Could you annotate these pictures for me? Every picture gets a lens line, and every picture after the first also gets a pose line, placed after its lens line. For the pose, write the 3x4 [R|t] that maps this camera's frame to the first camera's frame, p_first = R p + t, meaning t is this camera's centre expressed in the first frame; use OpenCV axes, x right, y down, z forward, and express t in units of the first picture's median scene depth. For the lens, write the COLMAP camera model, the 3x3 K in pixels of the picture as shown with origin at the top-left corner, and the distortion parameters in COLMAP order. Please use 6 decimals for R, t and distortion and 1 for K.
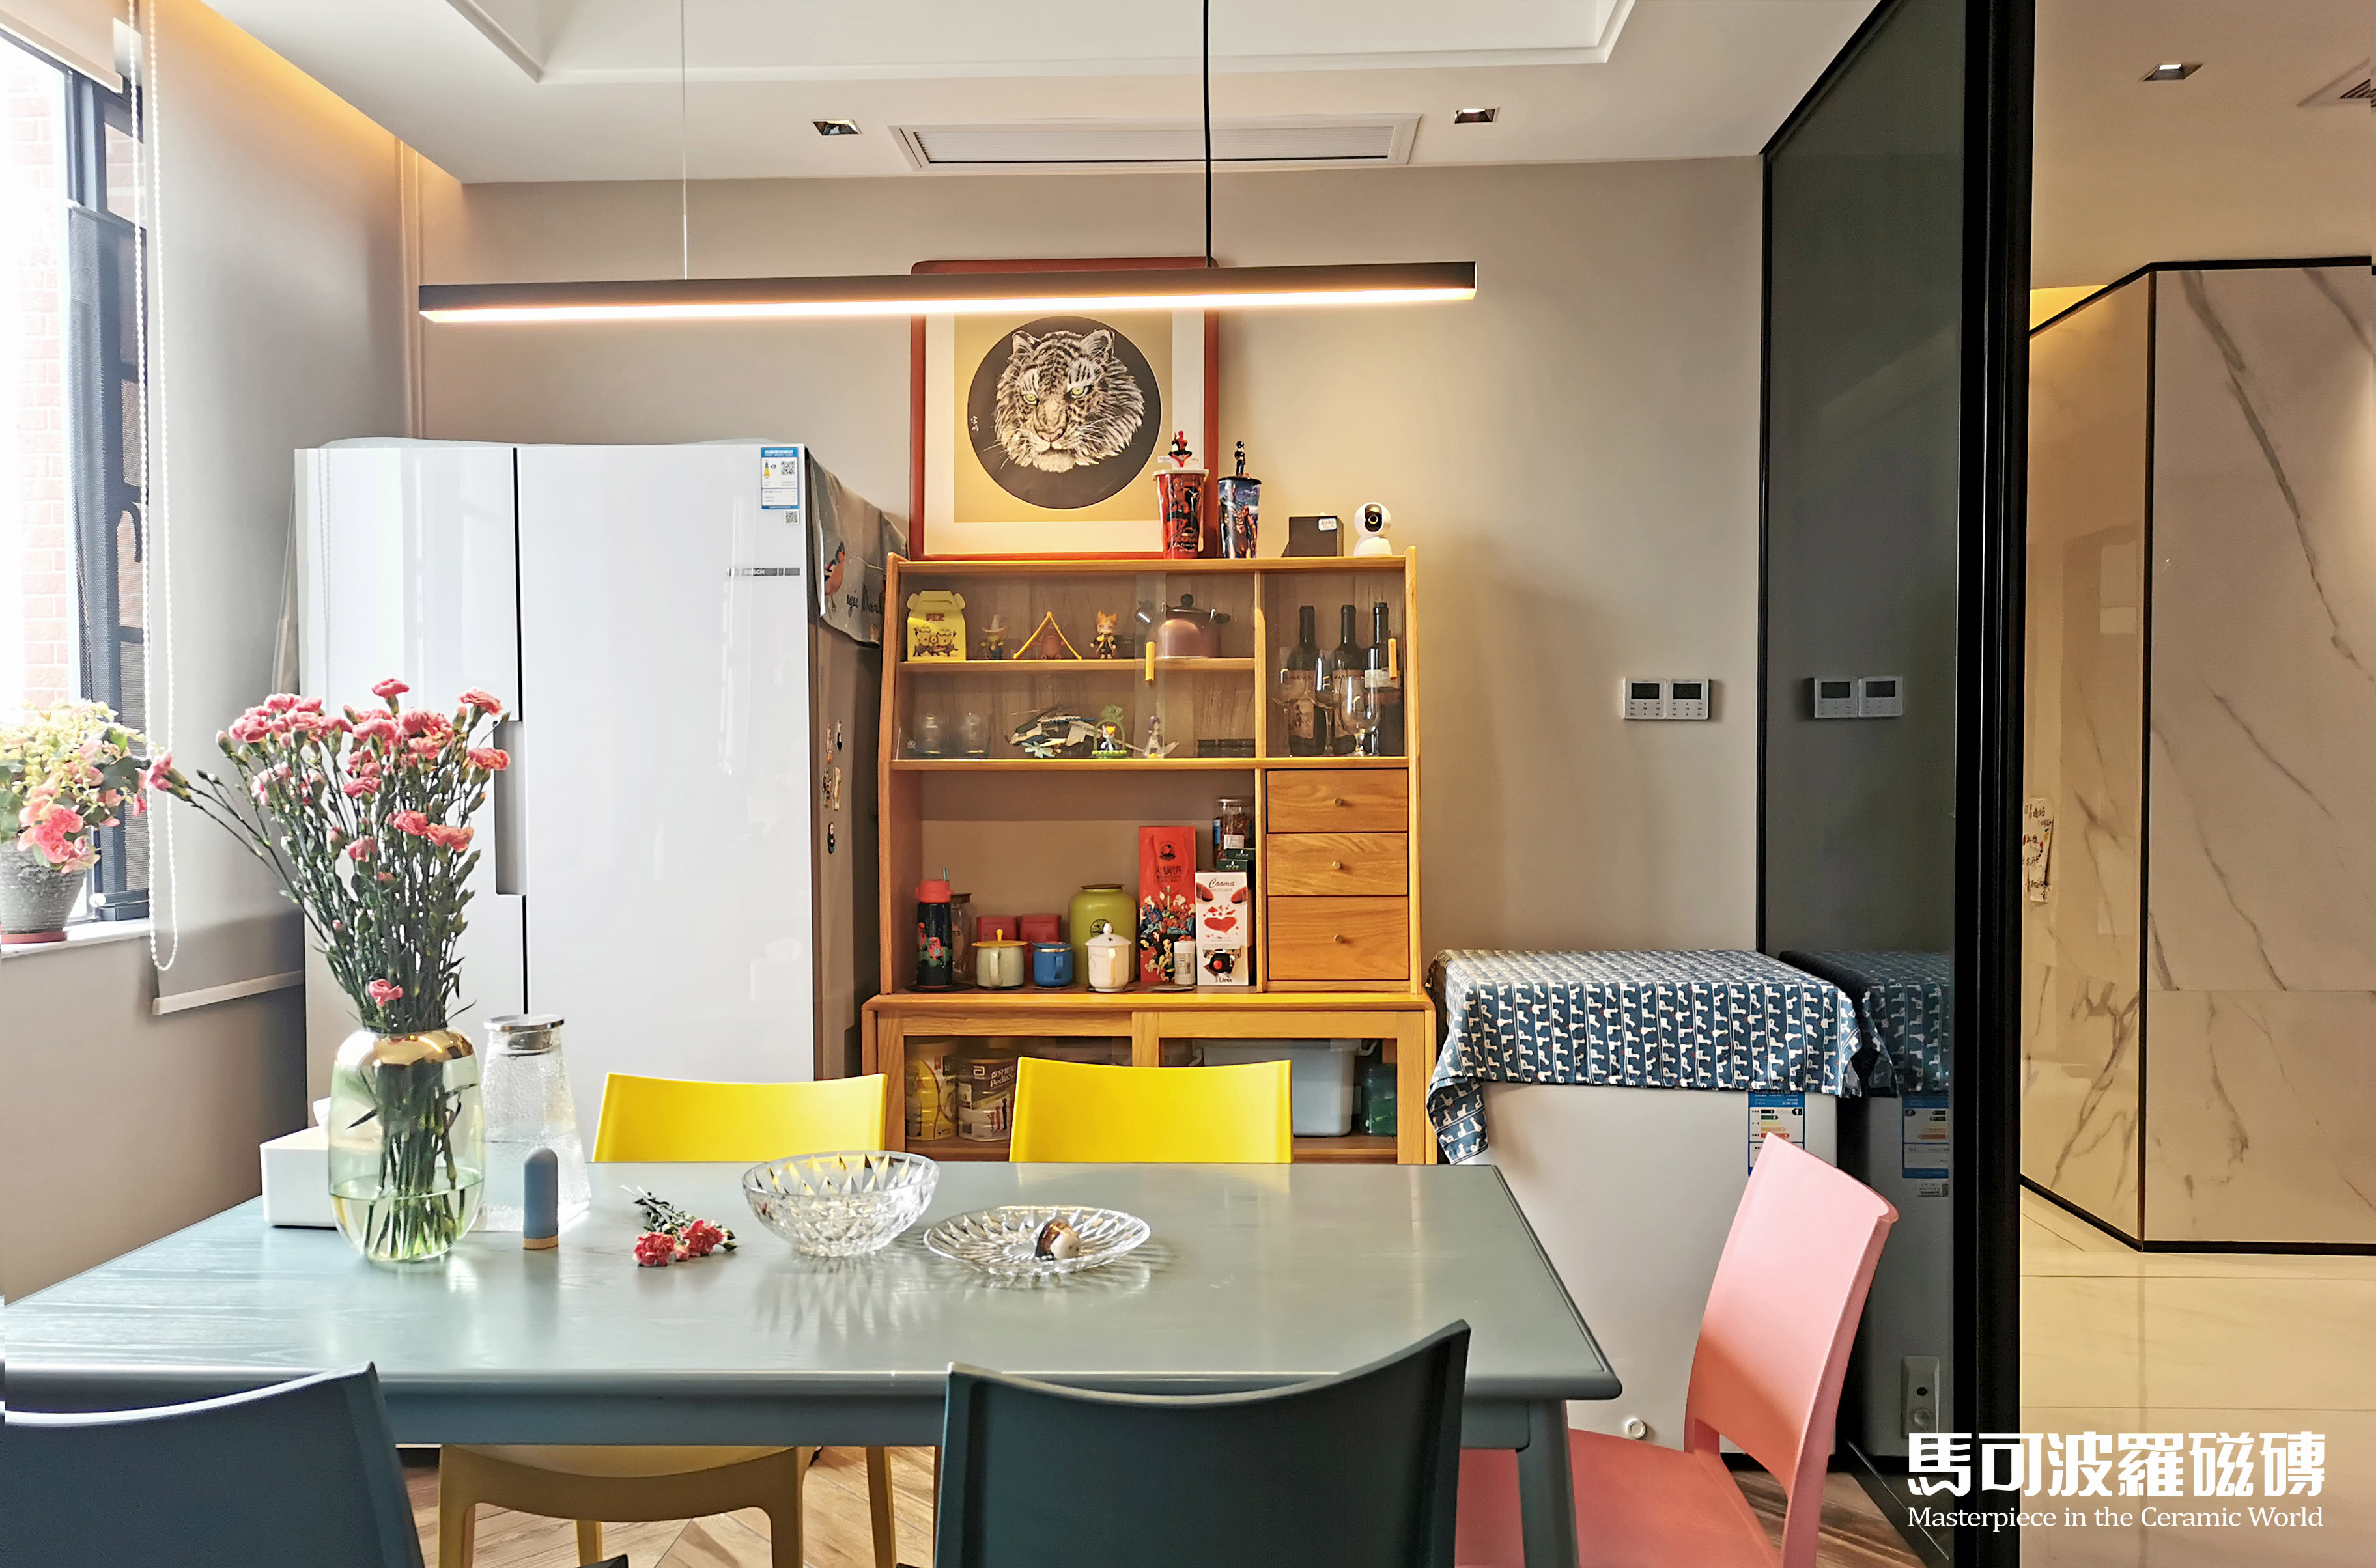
lens RADIAL K [[1819.6, 0, 1197.6], [0, 1819.6, 813.1], [0, 0, 1]] dist [0.049276, -0.033064]
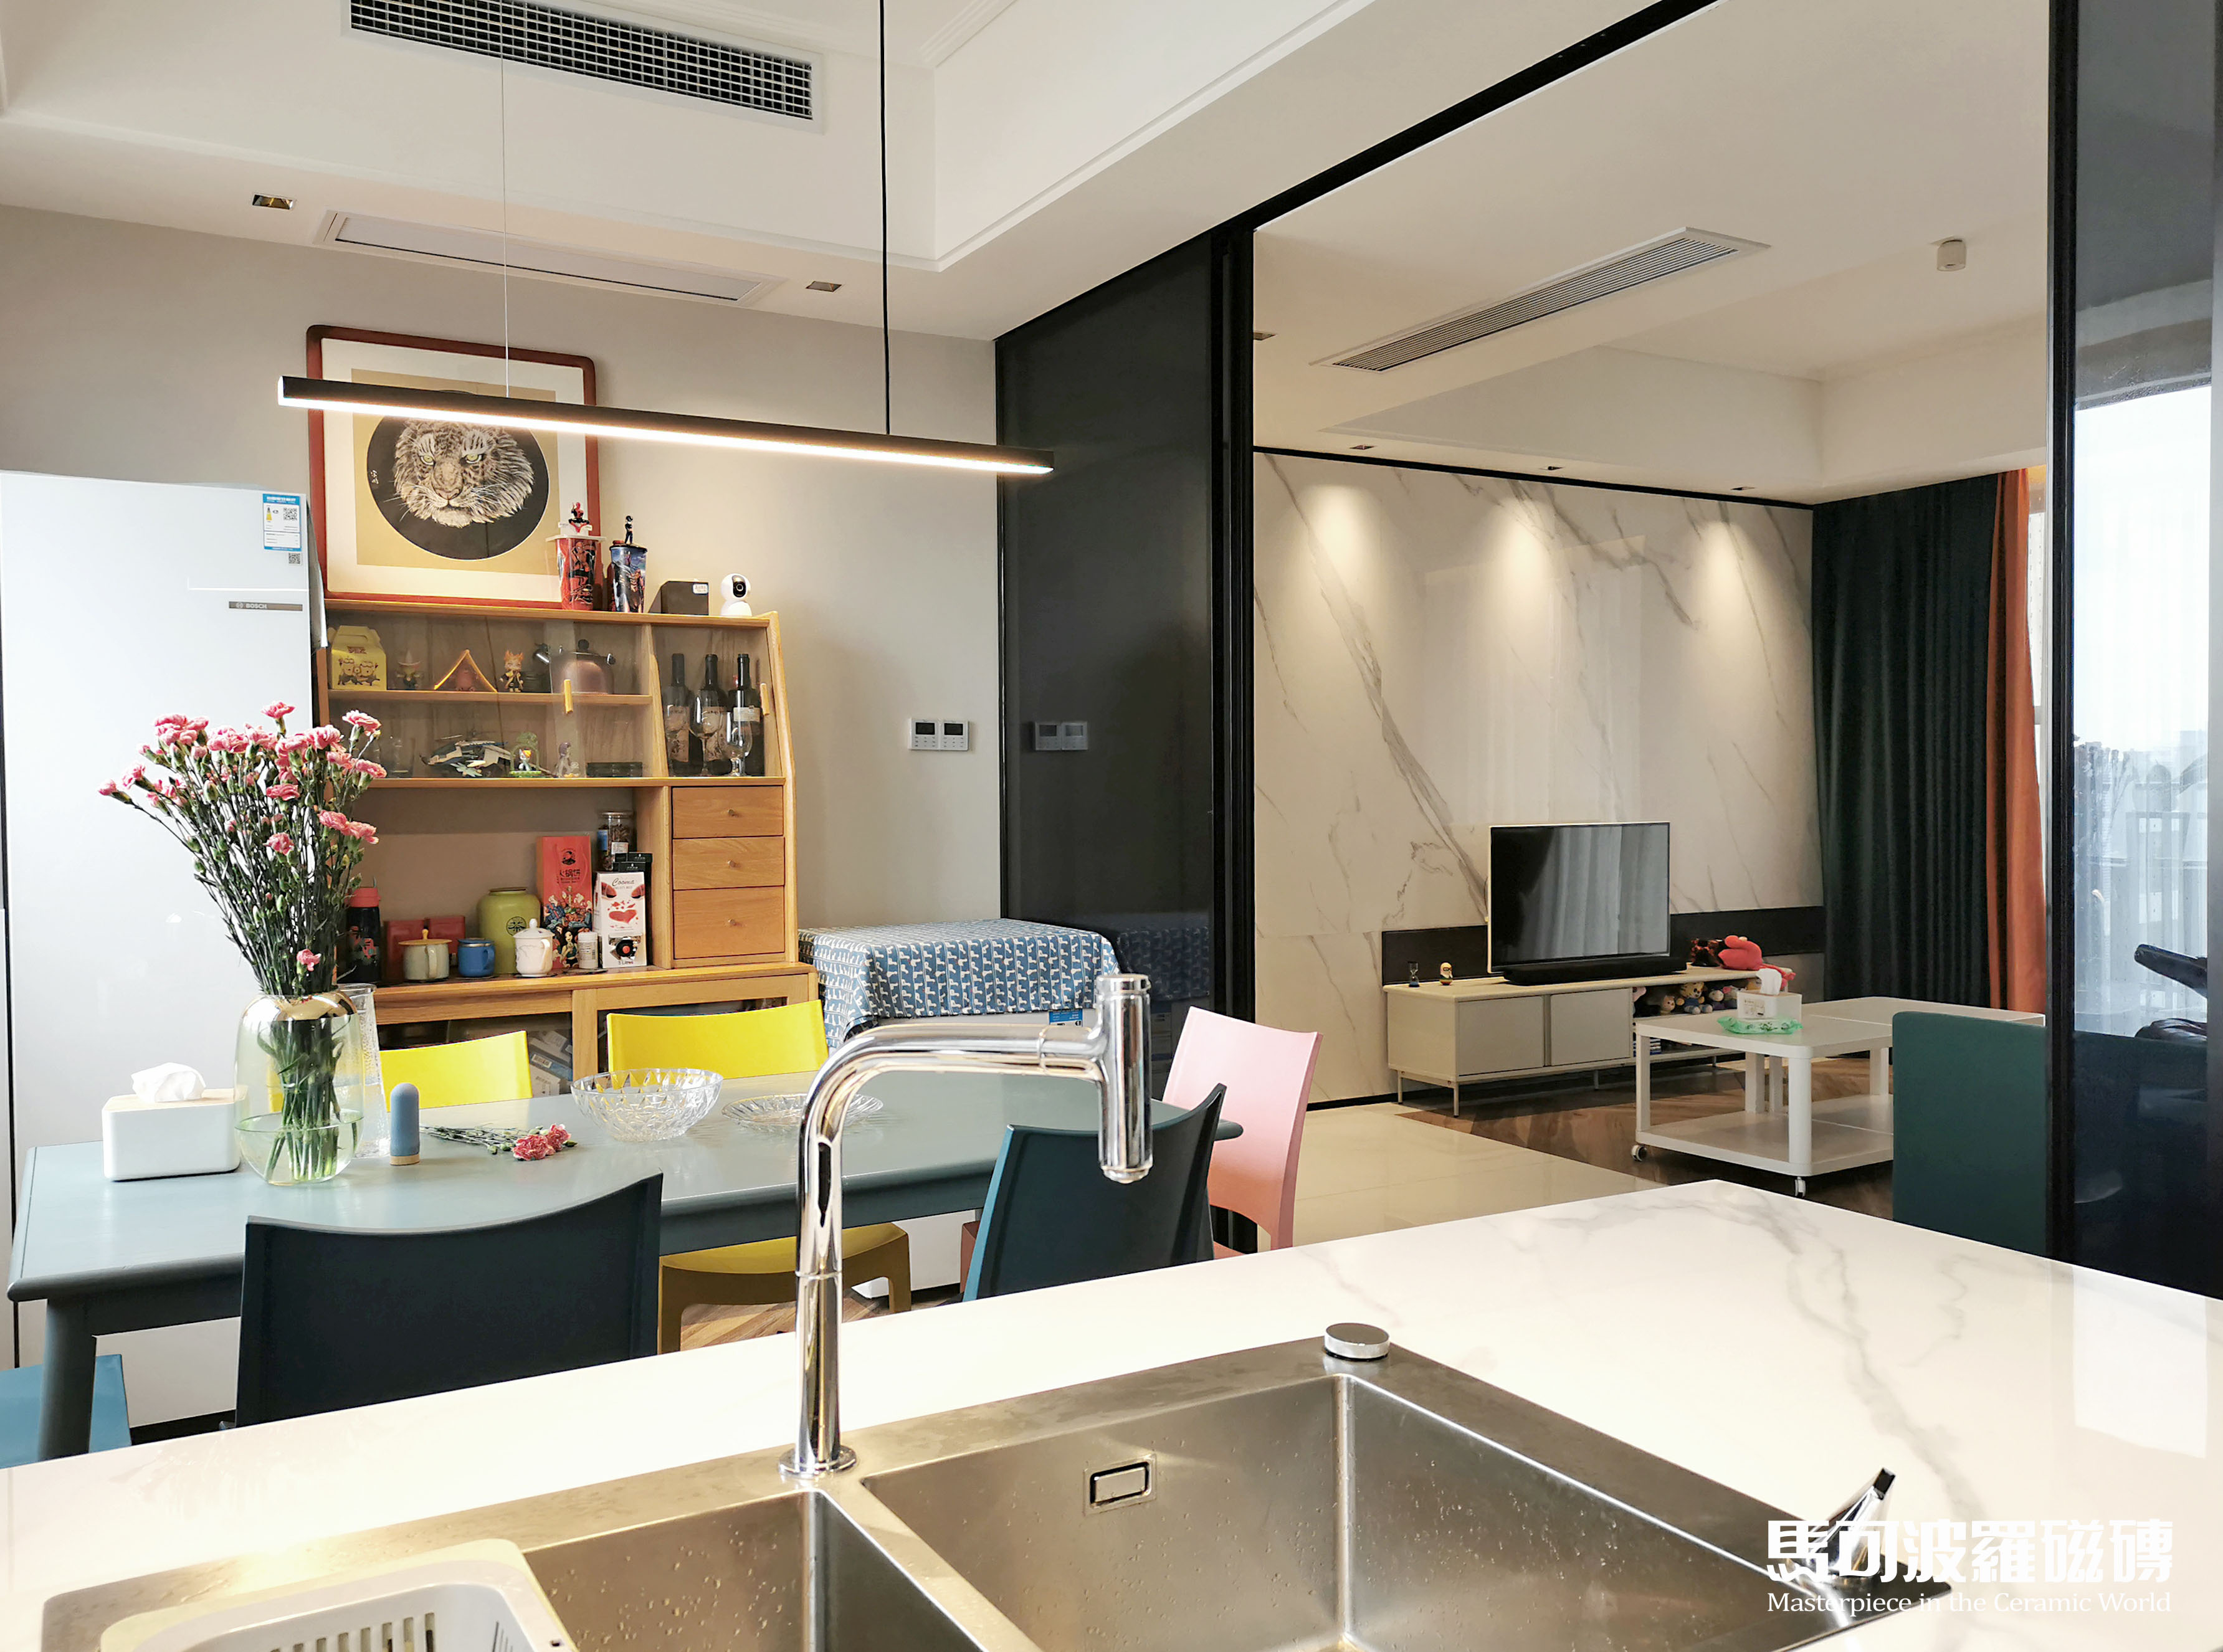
lens RADIAL K [[1725.2, 0, 1145.8], [0, 1725.2, 825.0], [0, 0, 1]] dist [0.053072, -0.049369]
pose [[0.836465, -0.013638, 0.547850, -0.323576], [0.019237, 0.999805, -0.004482, 0.012715], [-0.547682, 0.014288, 0.836564, -0.145983]]
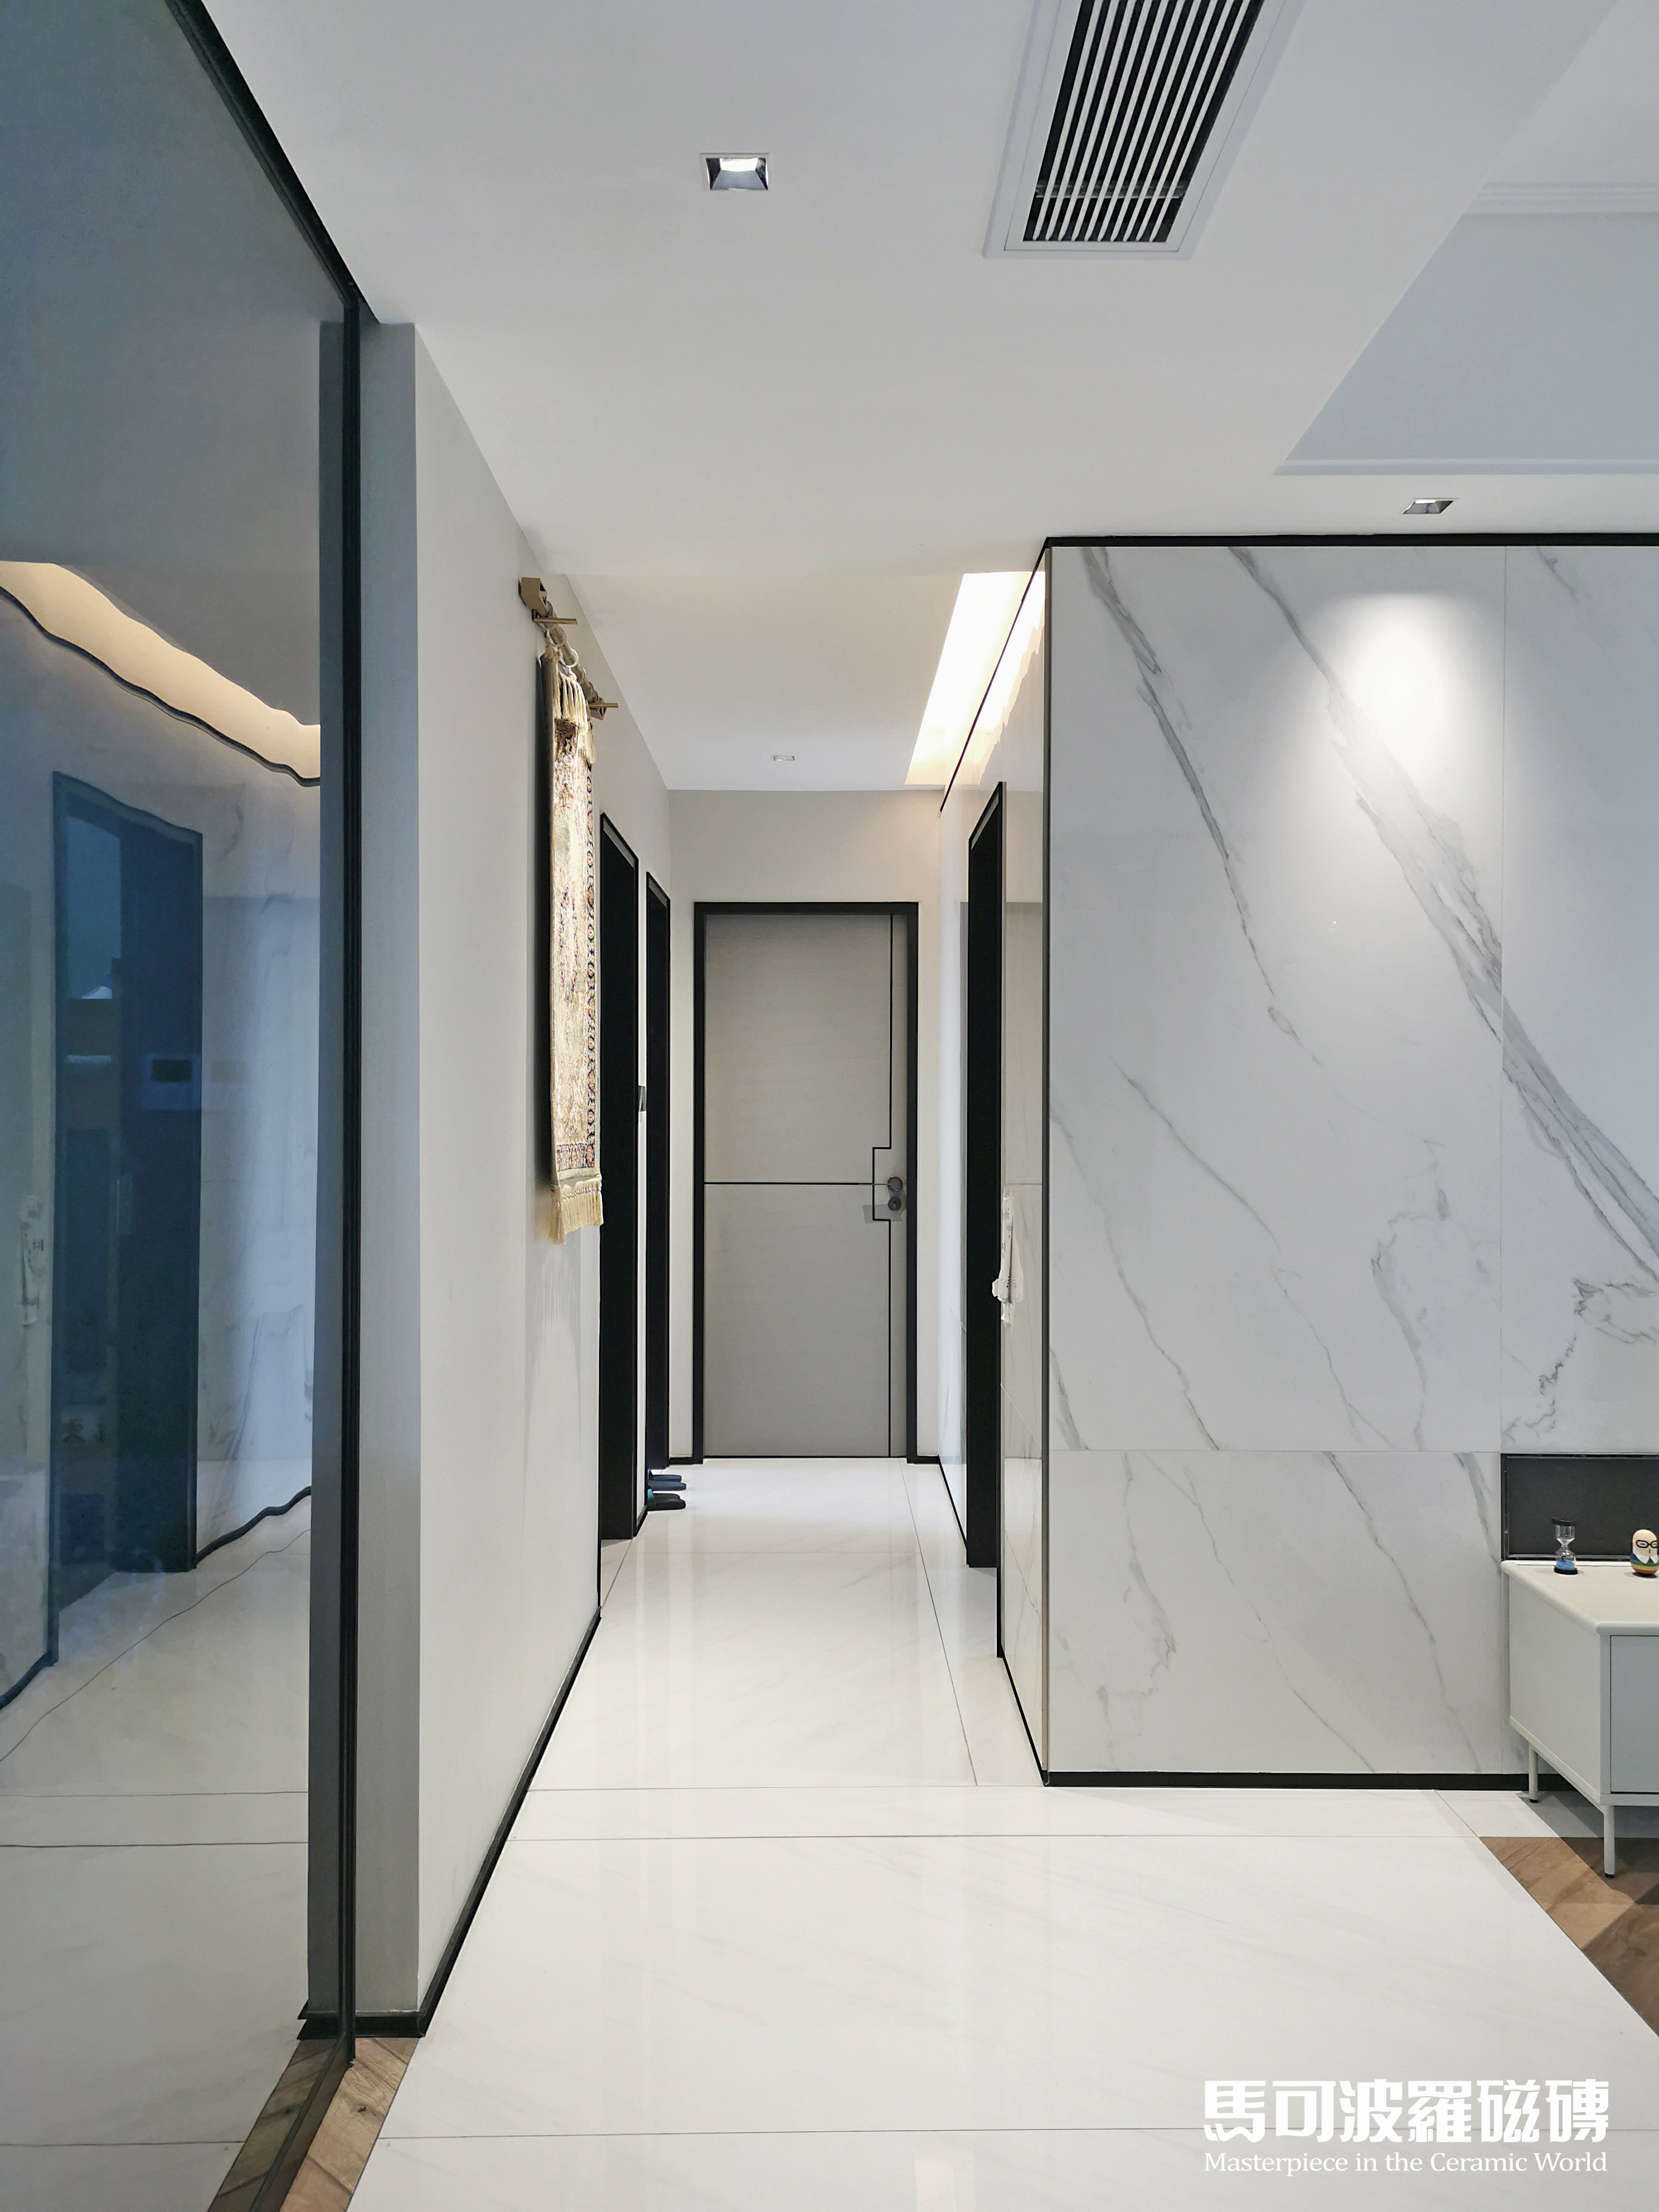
lens RADIAL K [[1716.8, 0, 818.4], [0, 1716.8, 1105.6], [0, 0, 1]] dist [0.053072, -0.049369]
pose [[0.998469, 0.007135, 0.054849, 0.487964], [-0.005583, 0.999581, -0.028395, -0.039044], [-0.055029, 0.028046, 0.998091, 0.341736]]
